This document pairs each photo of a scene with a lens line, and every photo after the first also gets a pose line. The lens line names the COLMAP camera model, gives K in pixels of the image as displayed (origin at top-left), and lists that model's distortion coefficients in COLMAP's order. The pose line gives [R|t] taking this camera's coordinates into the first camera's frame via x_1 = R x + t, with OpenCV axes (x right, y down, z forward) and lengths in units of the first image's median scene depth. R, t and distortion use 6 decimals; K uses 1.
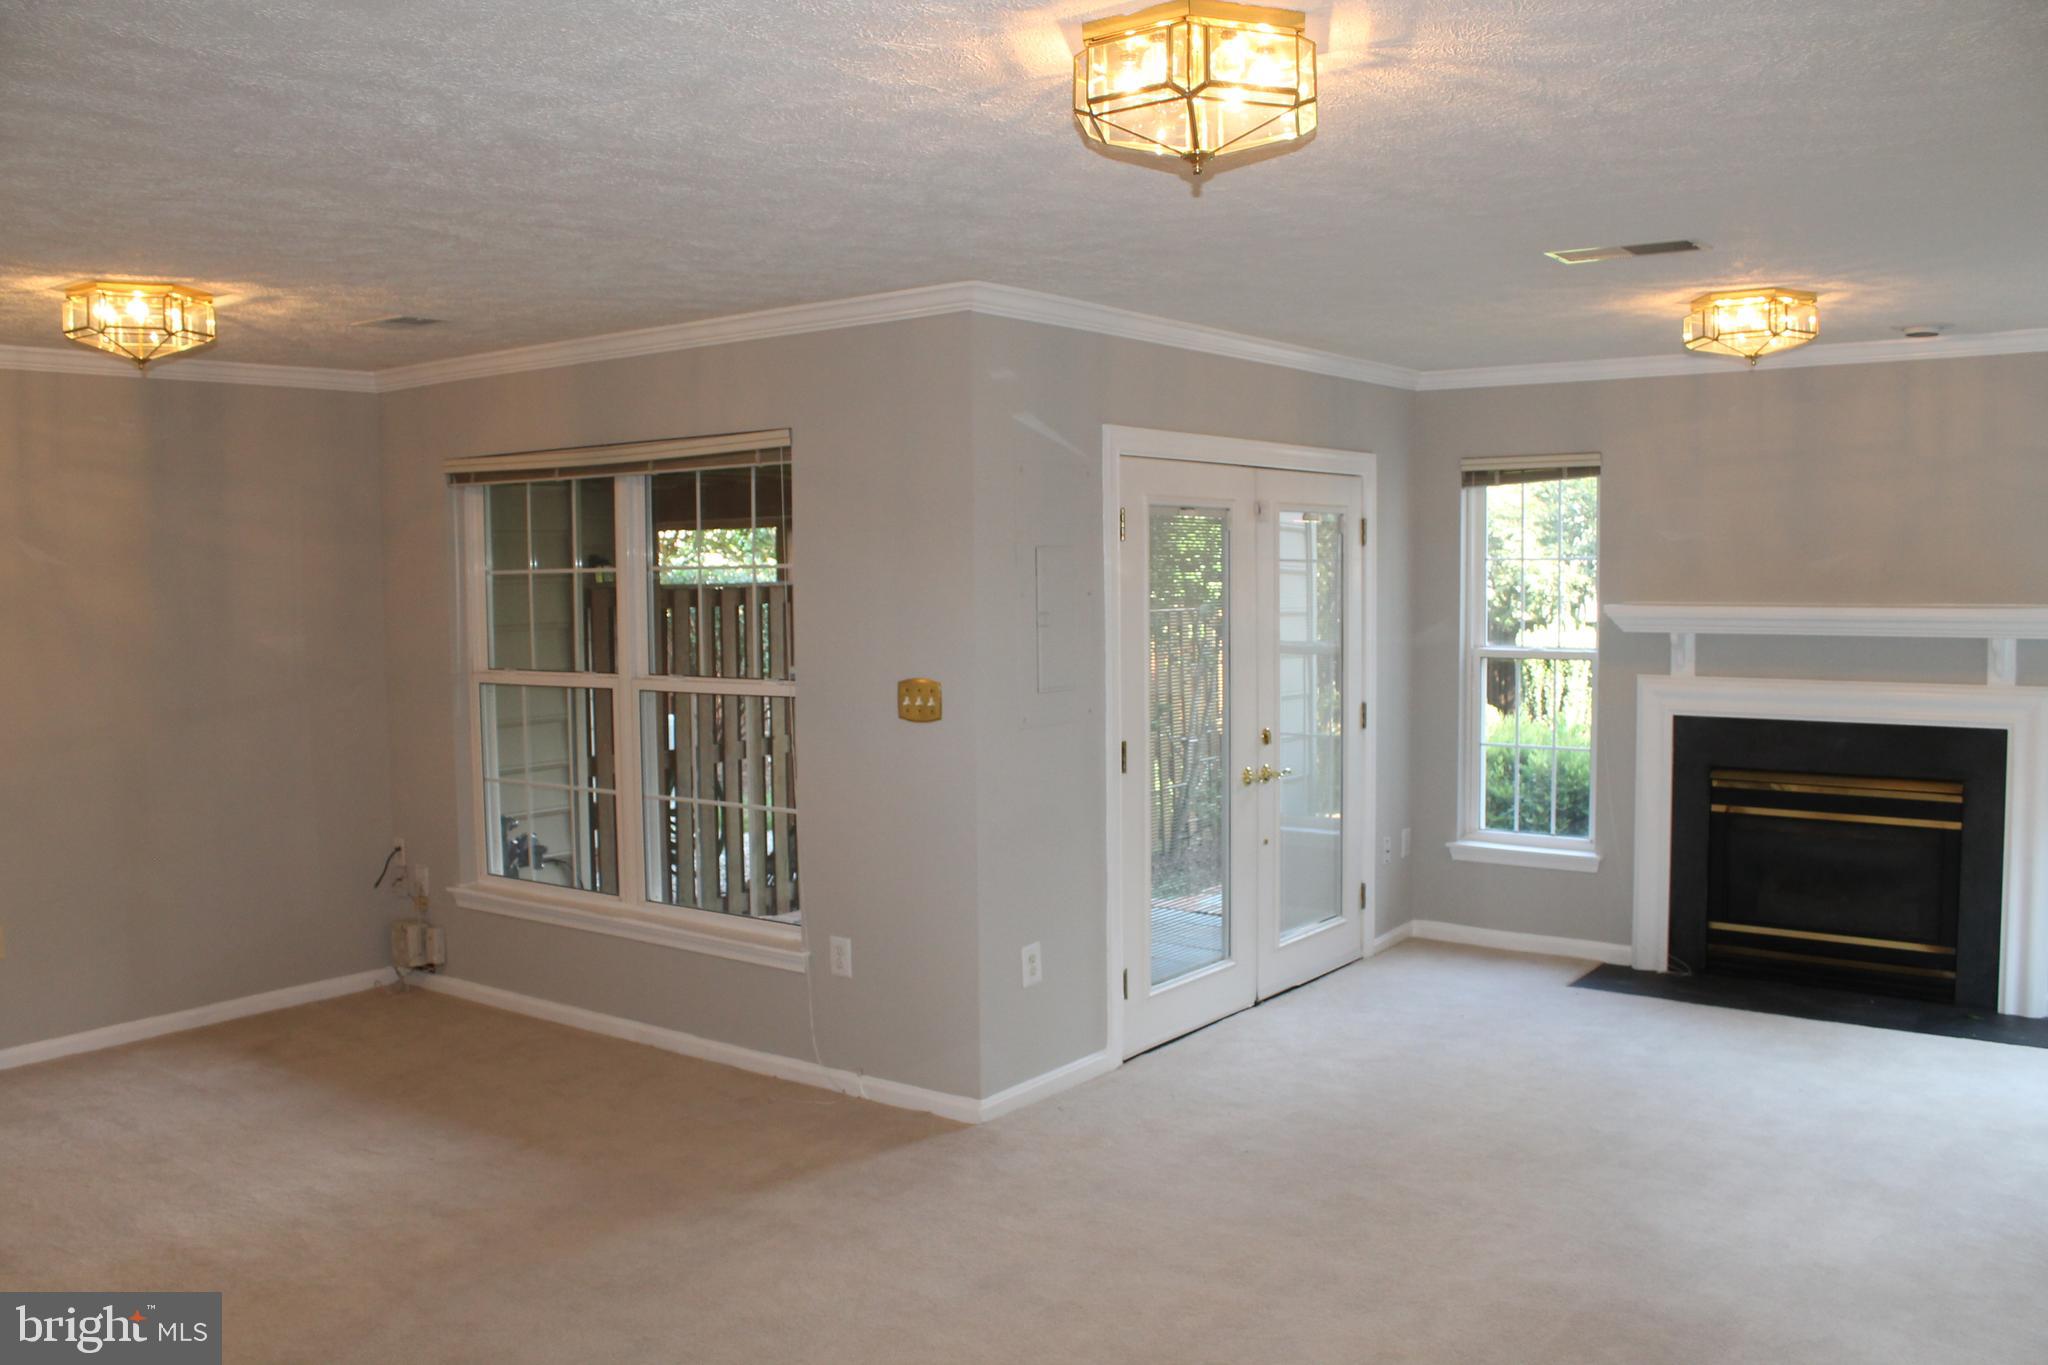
lens RADIAL K [[1726.2, 0, 1026.0], [0, 1726.2, 681.5], [0, 0, 1]] dist [-0.152520, 0.118868]
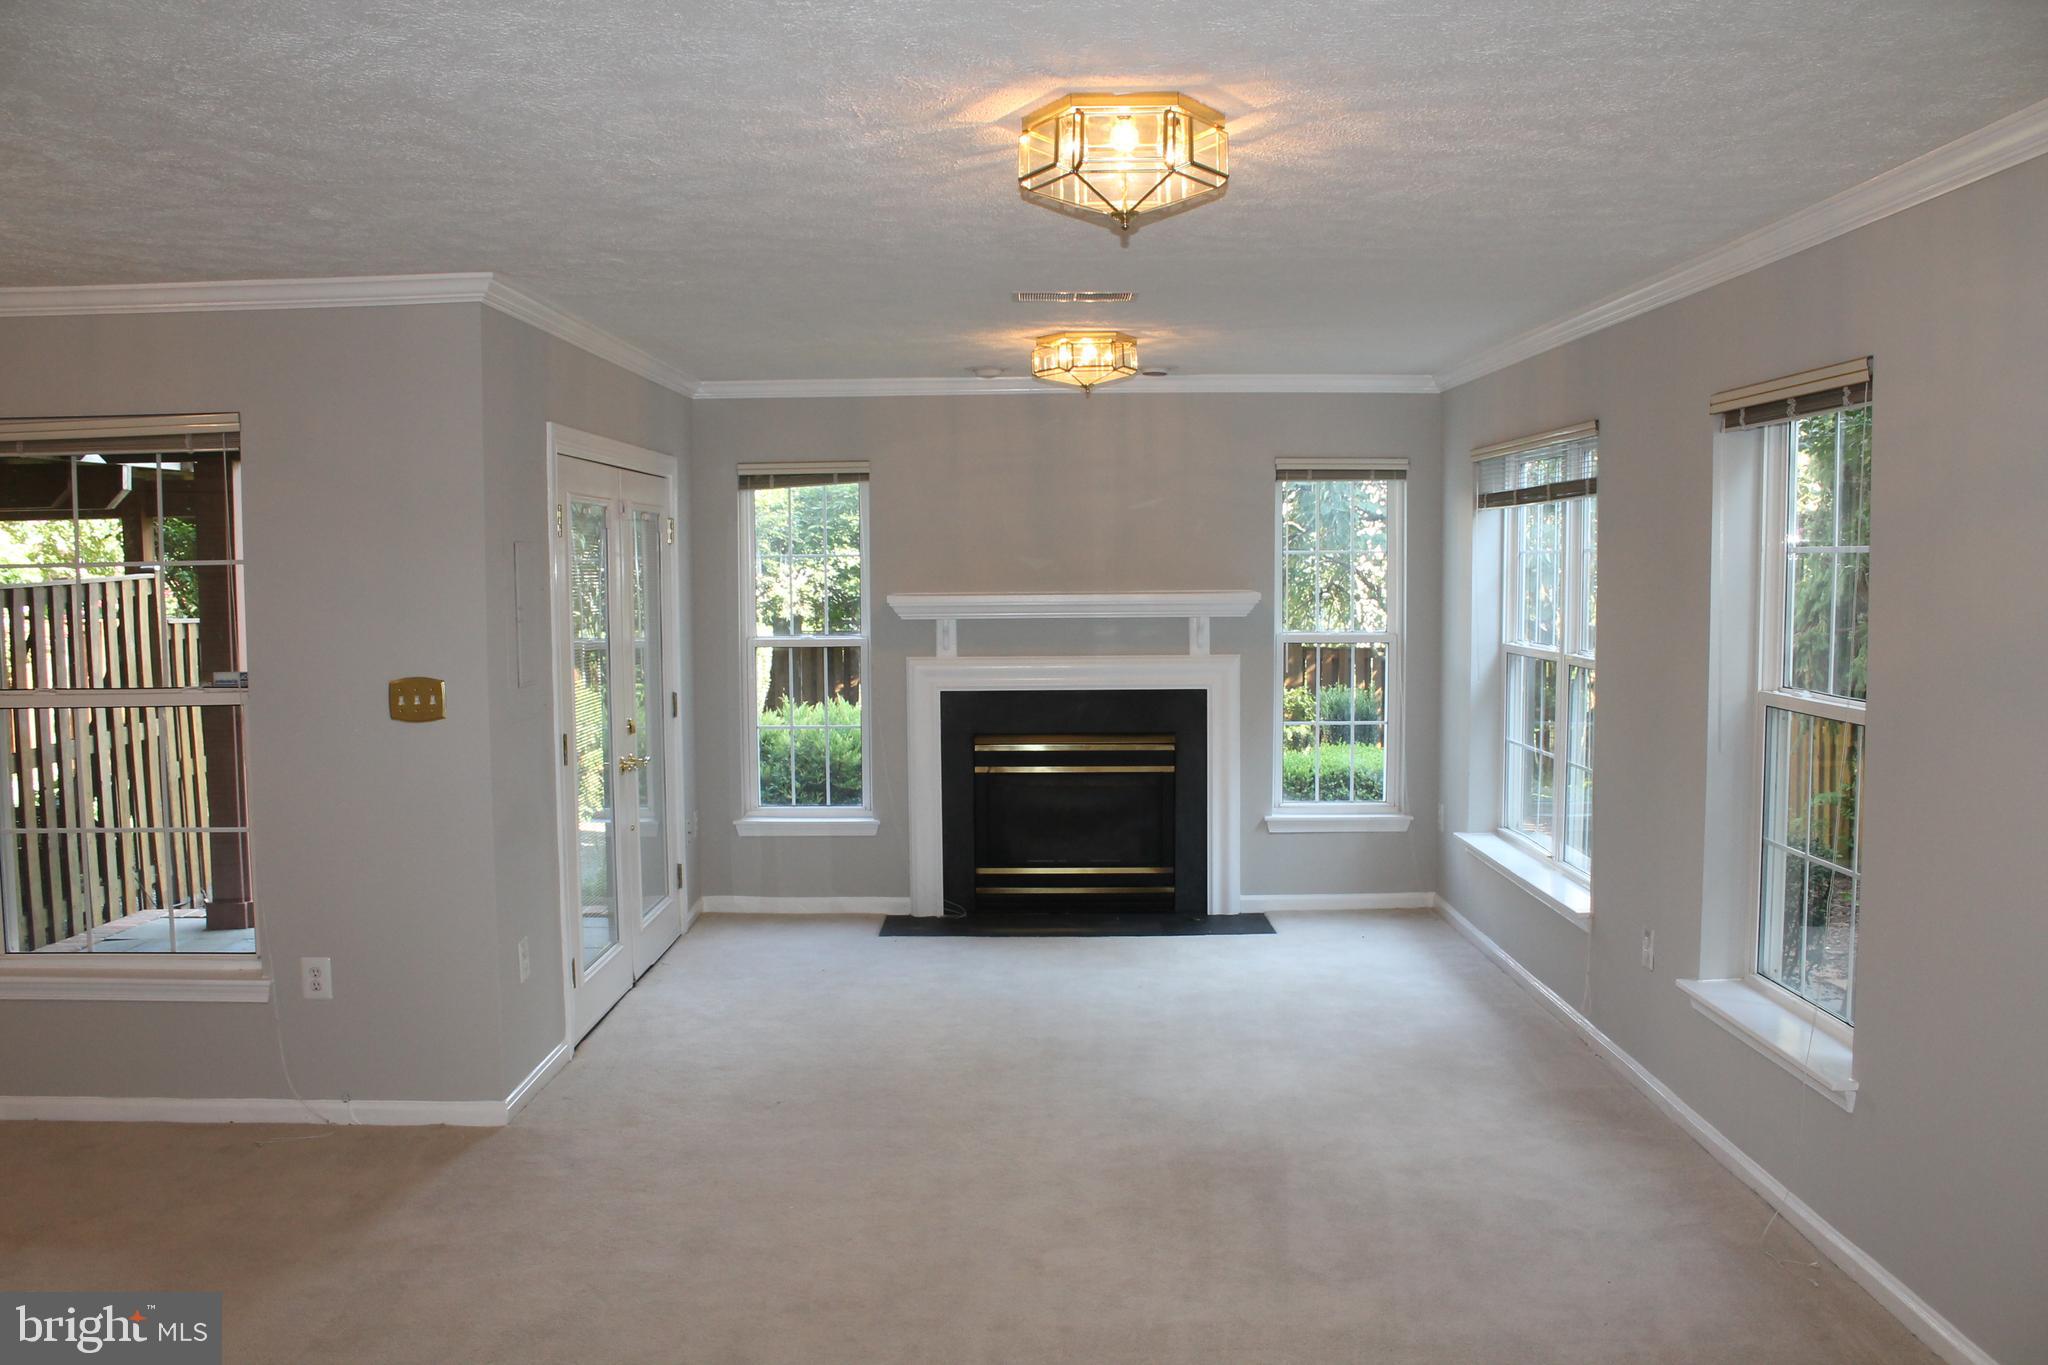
lens RADIAL K [[1726.2, 0, 1028.0], [0, 1726.2, 679.4], [0, 0, 1]] dist [-0.152520, 0.118868]
pose [[0.806810, -0.038329, 0.589566, -0.285218], [0.041157, 0.999115, 0.008633, 0.004561], [-0.589376, 0.017300, 0.807674, 0.024591]]
